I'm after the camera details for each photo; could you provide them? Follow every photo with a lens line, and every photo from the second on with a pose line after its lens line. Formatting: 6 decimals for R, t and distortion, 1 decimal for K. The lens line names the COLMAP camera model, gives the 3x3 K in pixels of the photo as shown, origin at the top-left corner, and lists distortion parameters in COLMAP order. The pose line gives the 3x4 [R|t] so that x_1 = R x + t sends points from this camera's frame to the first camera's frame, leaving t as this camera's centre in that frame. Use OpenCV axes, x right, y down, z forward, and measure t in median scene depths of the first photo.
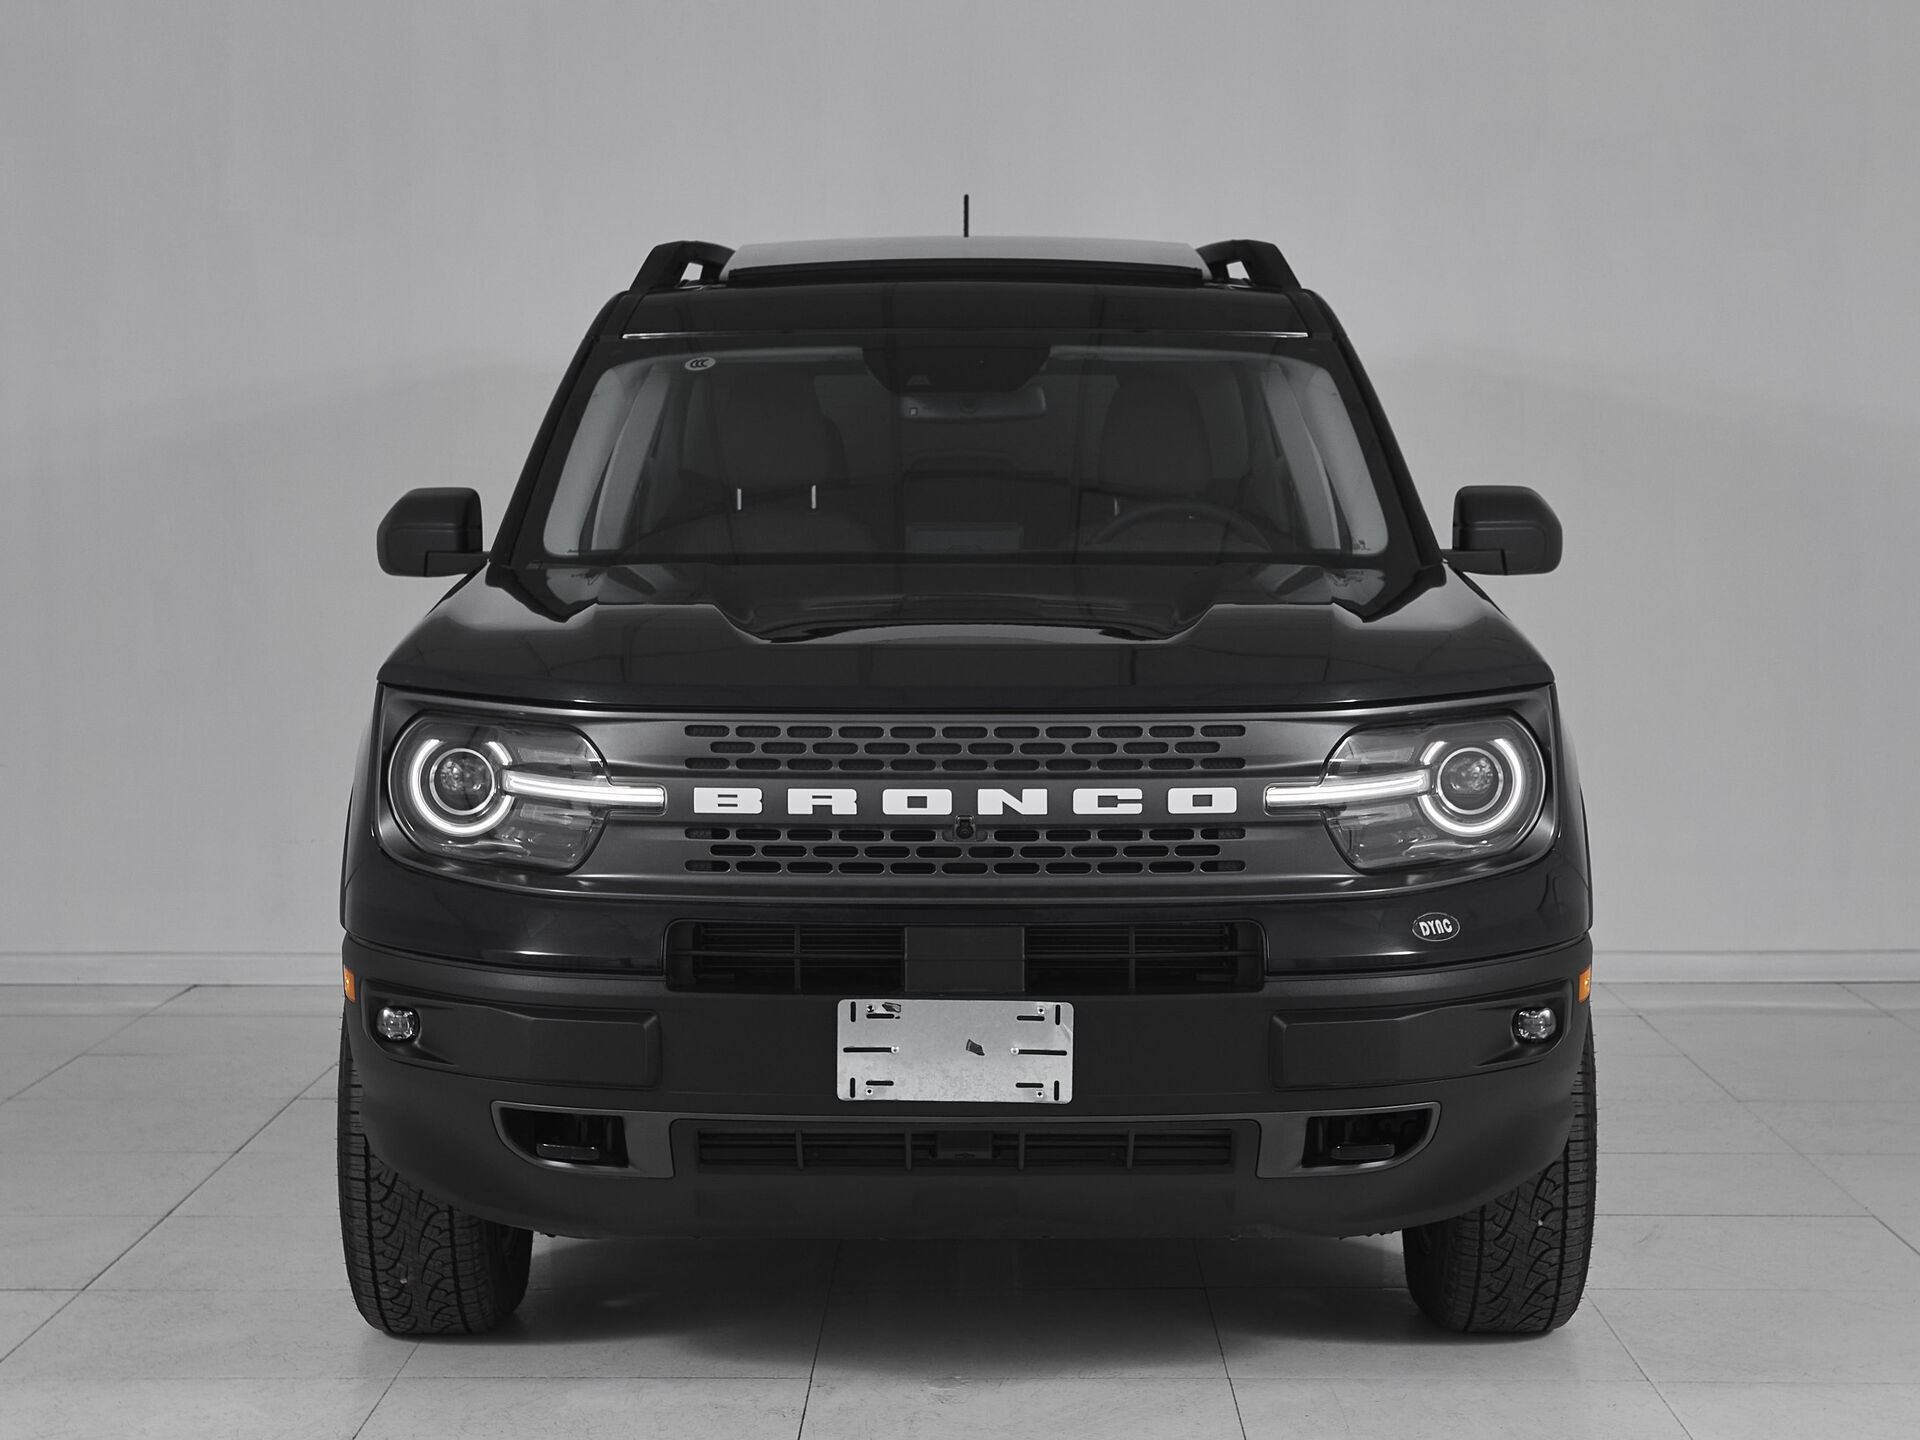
lens RADIAL K [[2181.3, 0, 960.0], [0, 2181.3, 720.0], [0, 0, 1]] dist [-0.002049, -0.945533]
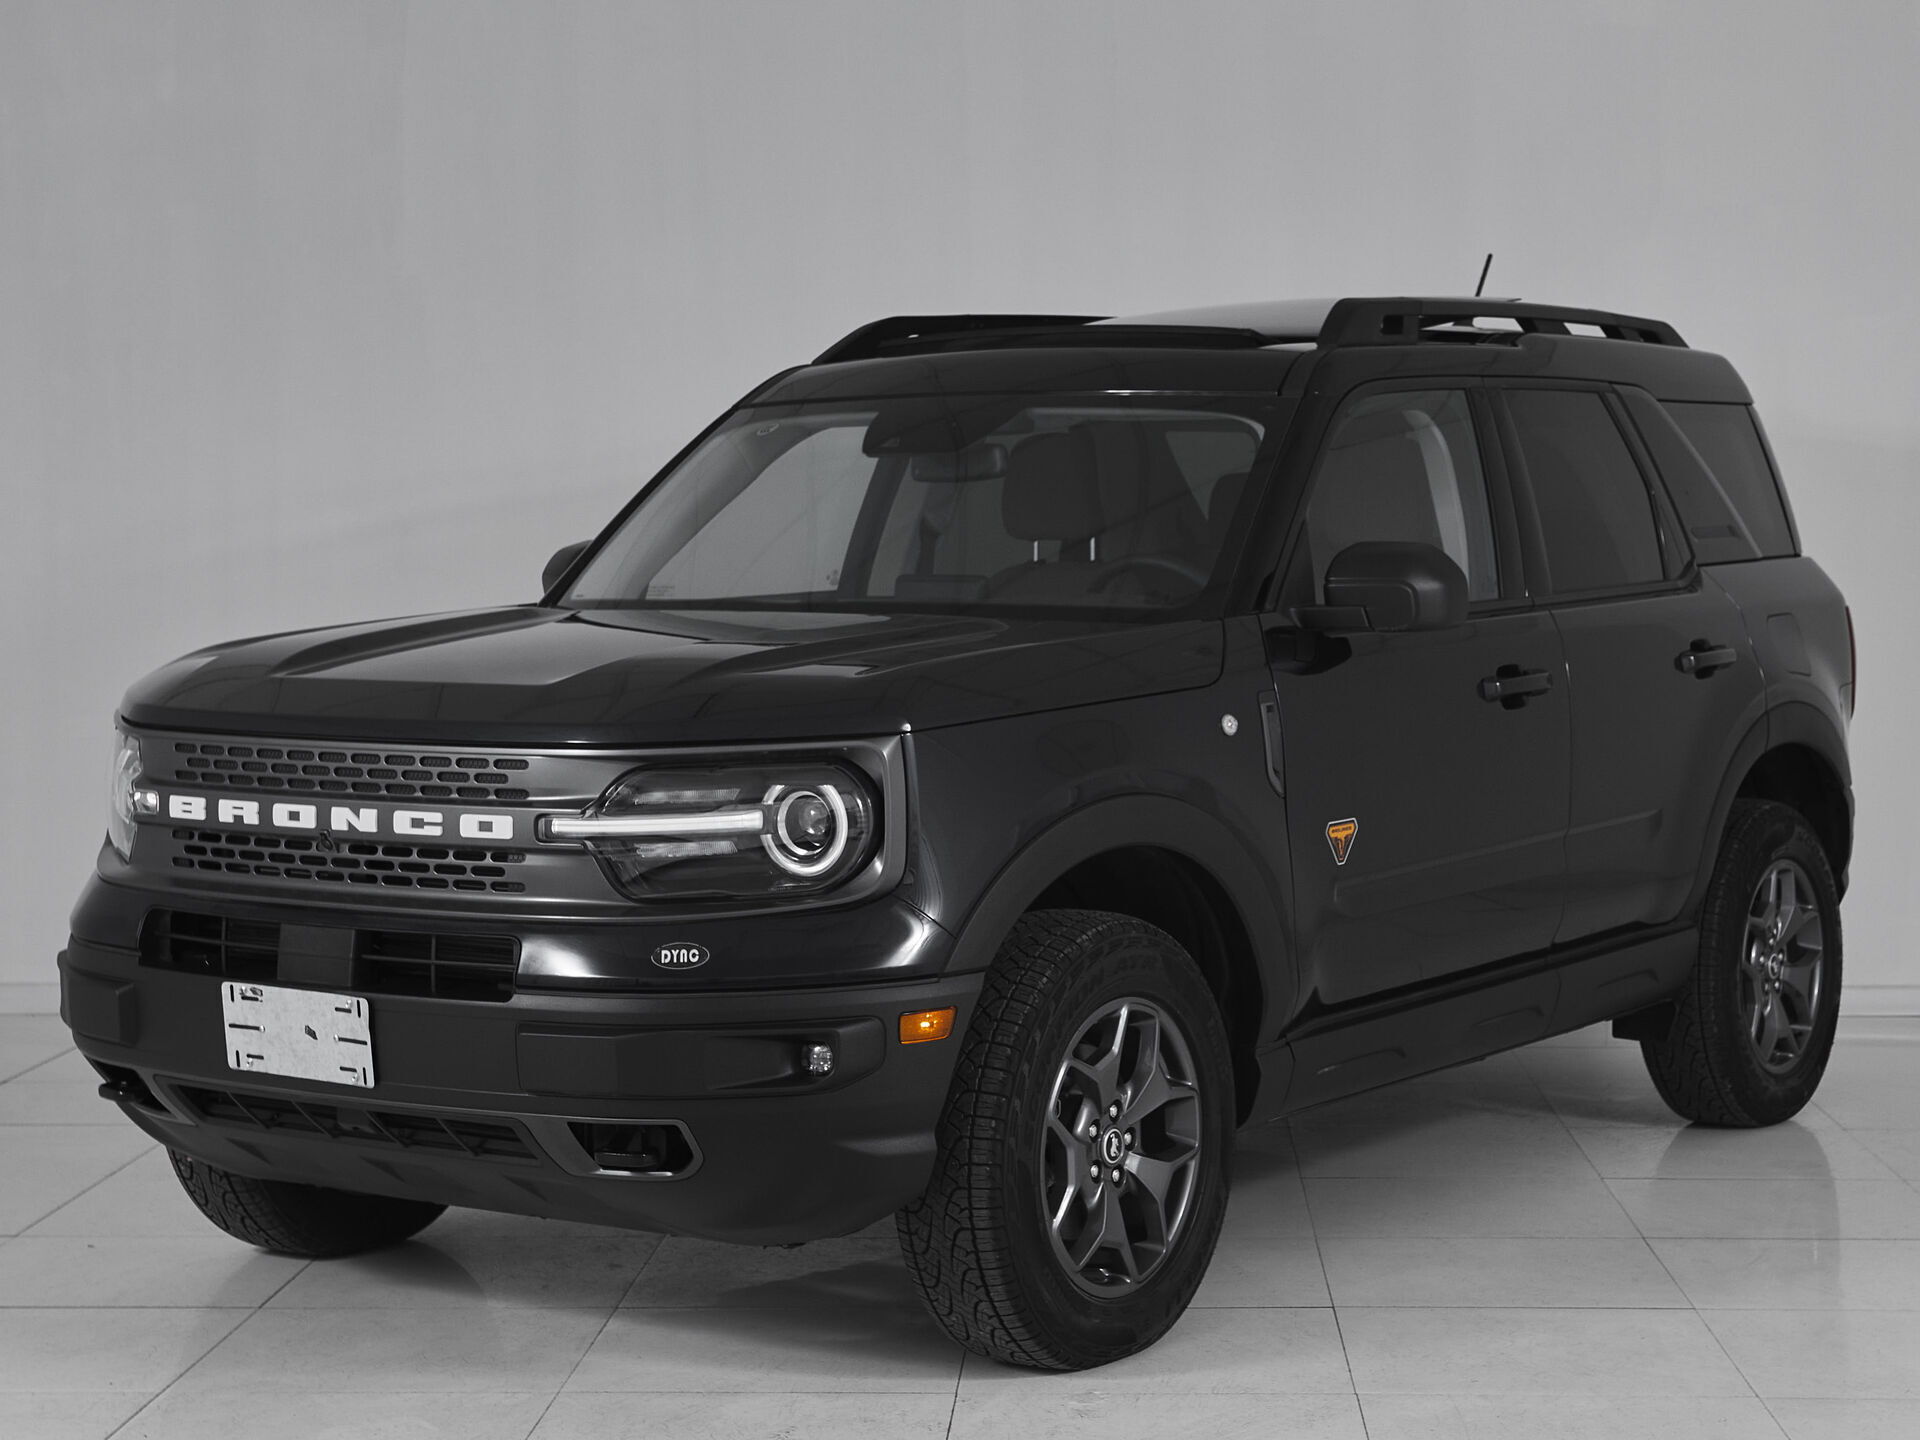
lens RADIAL K [[2181.3, 0, 960.0], [0, 2181.3, 720.0], [0, 0, 1]] dist [-0.002049, -0.945533]
pose [[0.959905, 0.035629, -0.278051, 0.638870], [-0.044100, 0.998732, -0.024267, -0.000727], [0.276833, 0.035556, 0.960260, 0.004489]]
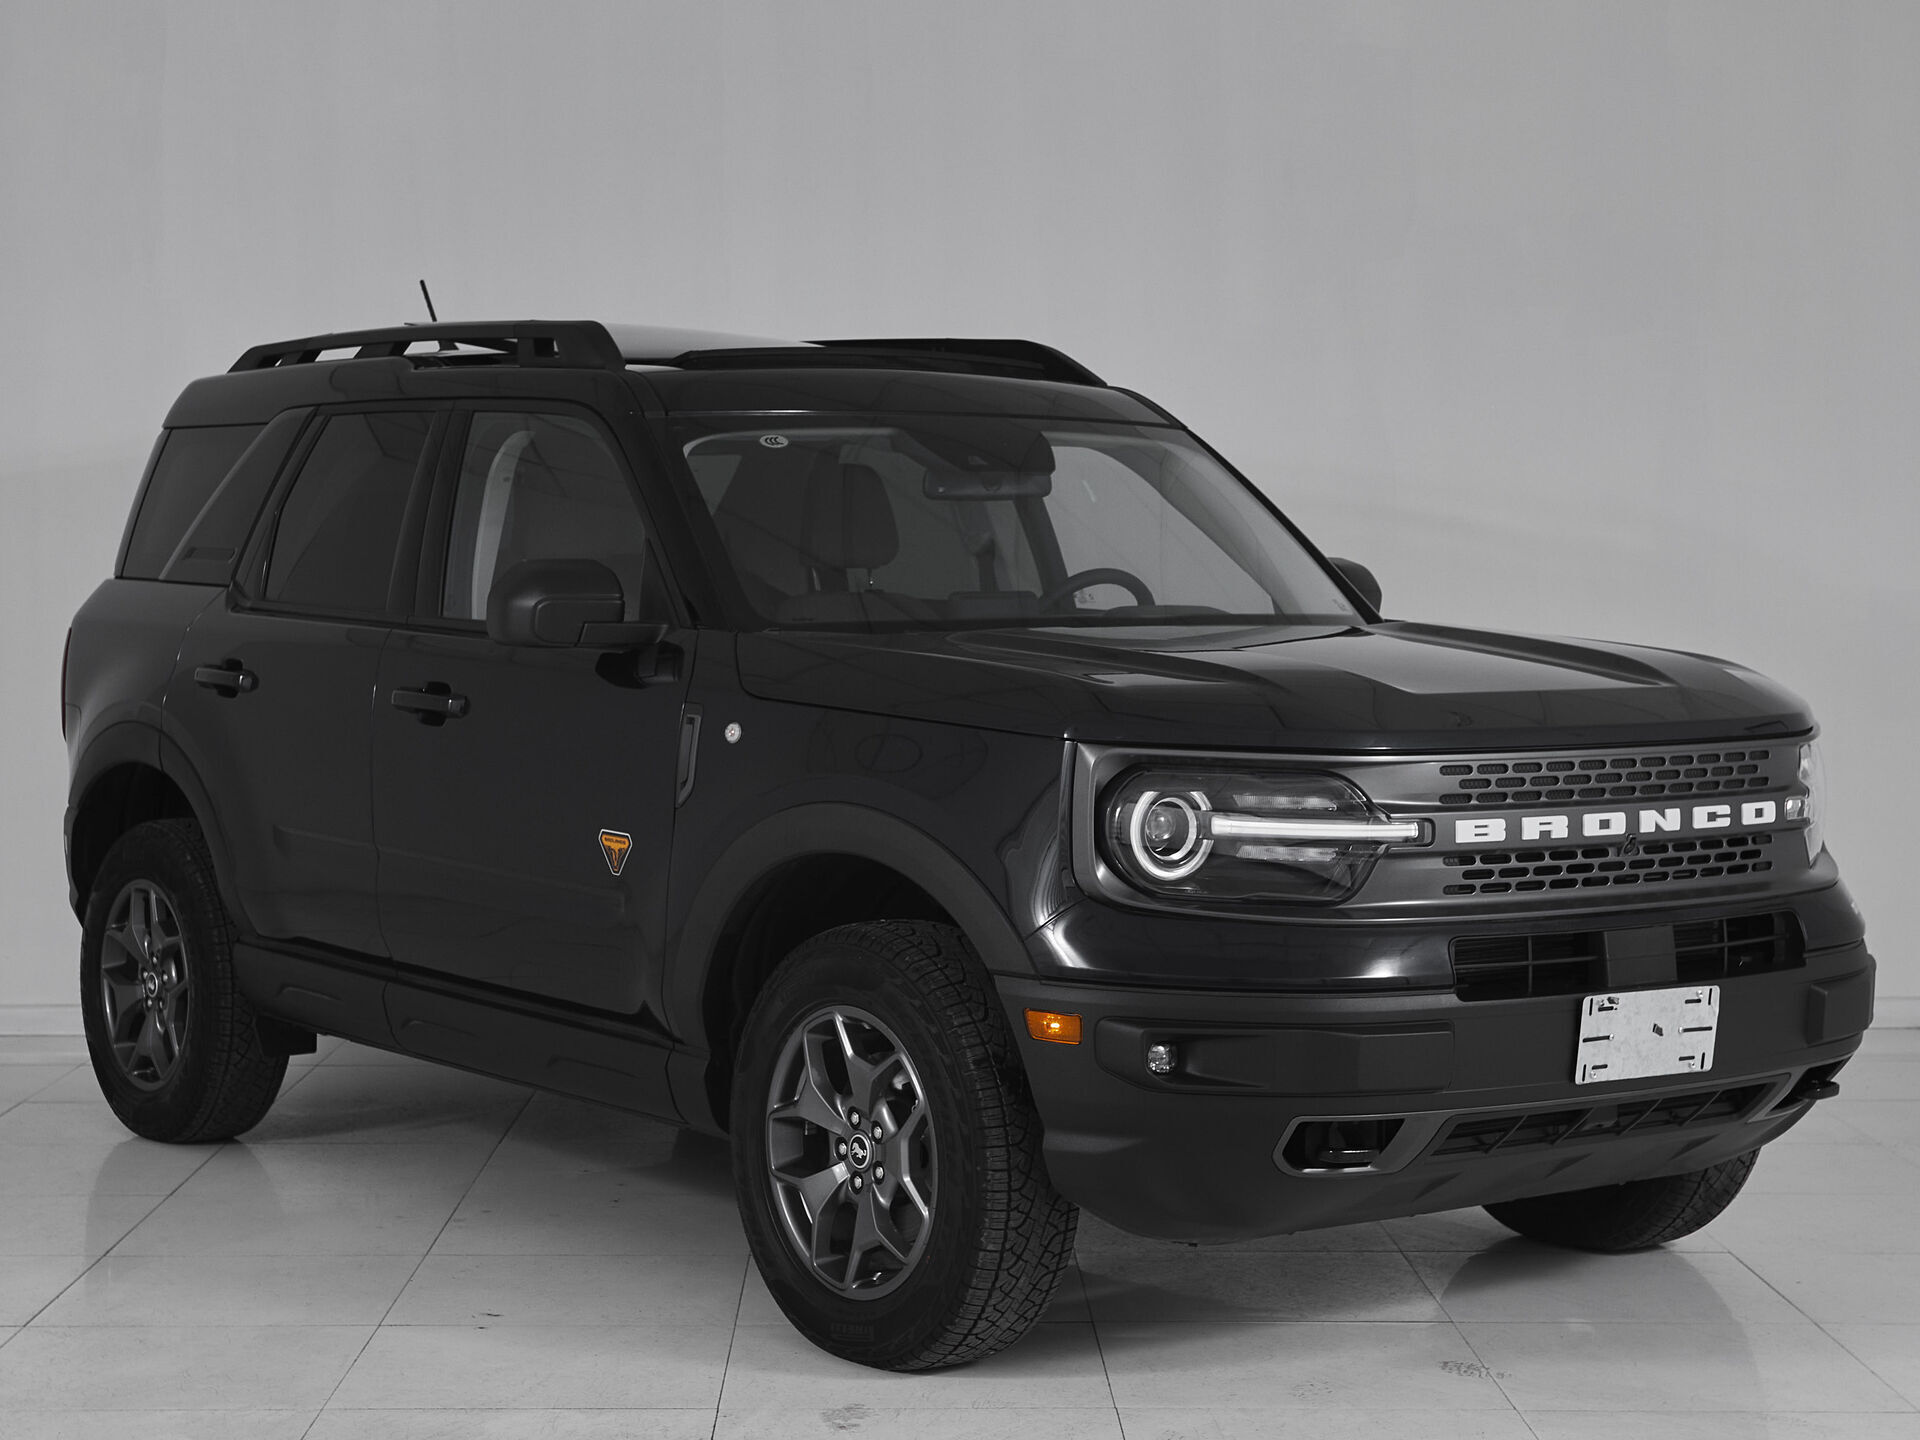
lens RADIAL K [[2181.3, 0, 960.0], [0, 2181.3, 720.0], [0, 0, 1]] dist [-0.002049, -0.945533]
pose [[0.952691, -0.031895, 0.302263, -0.694180], [0.042244, 0.998722, -0.027762, -0.000470], [-0.300991, 0.039217, 0.952820, 0.002554]]
